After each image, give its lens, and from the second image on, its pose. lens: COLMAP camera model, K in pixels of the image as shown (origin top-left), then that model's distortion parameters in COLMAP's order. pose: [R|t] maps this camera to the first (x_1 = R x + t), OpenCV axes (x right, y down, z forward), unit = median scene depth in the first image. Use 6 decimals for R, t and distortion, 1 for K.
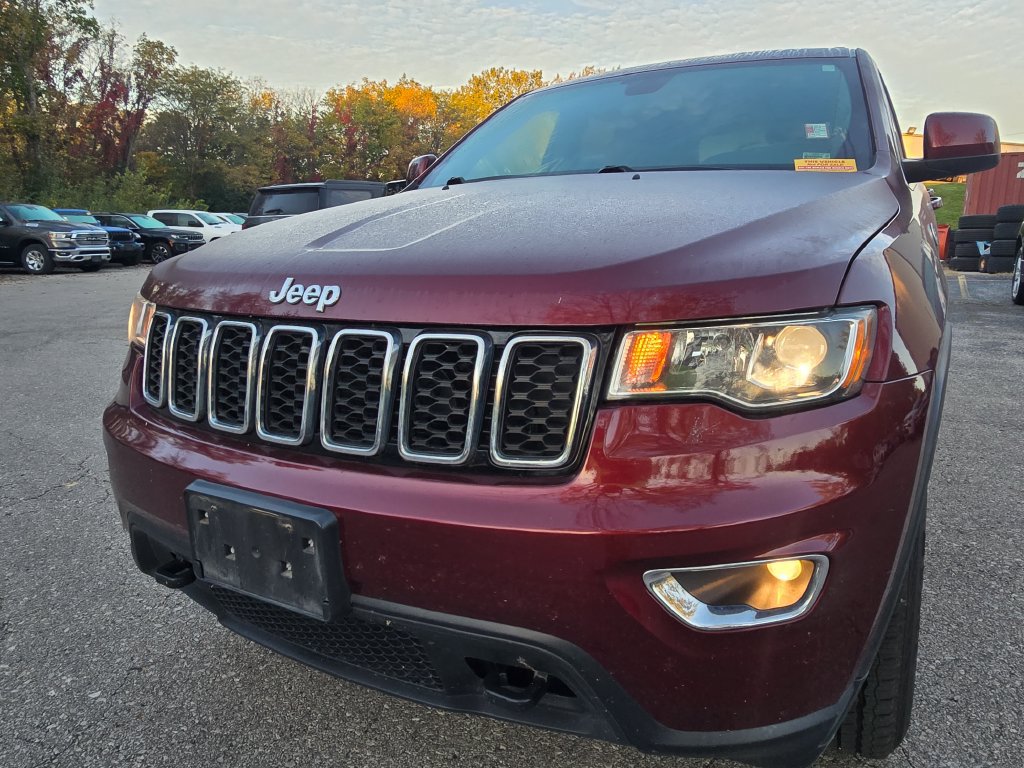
lens RADIAL K [[738.5, 0, 526.4], [0, 738.5, 381.7], [0, 0, 1]] dist [-0.002549, -0.001427]
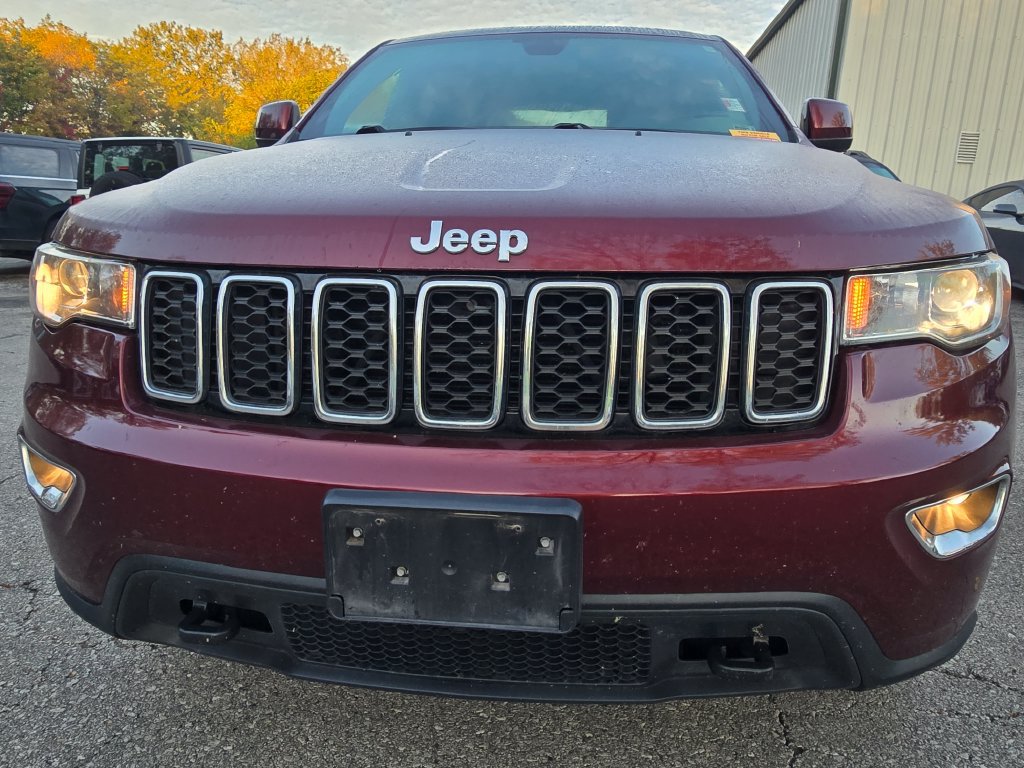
lens RADIAL K [[724.8, 0, 515.6], [0, 724.8, 383.5], [0, 0, 1]] dist [0.001900, -0.000163]
pose [[0.909324, -0.074789, 0.409312, -0.542956], [0.062747, 0.997112, 0.042793, 0.004861], [-0.411331, -0.013230, 0.911390, 0.238934]]
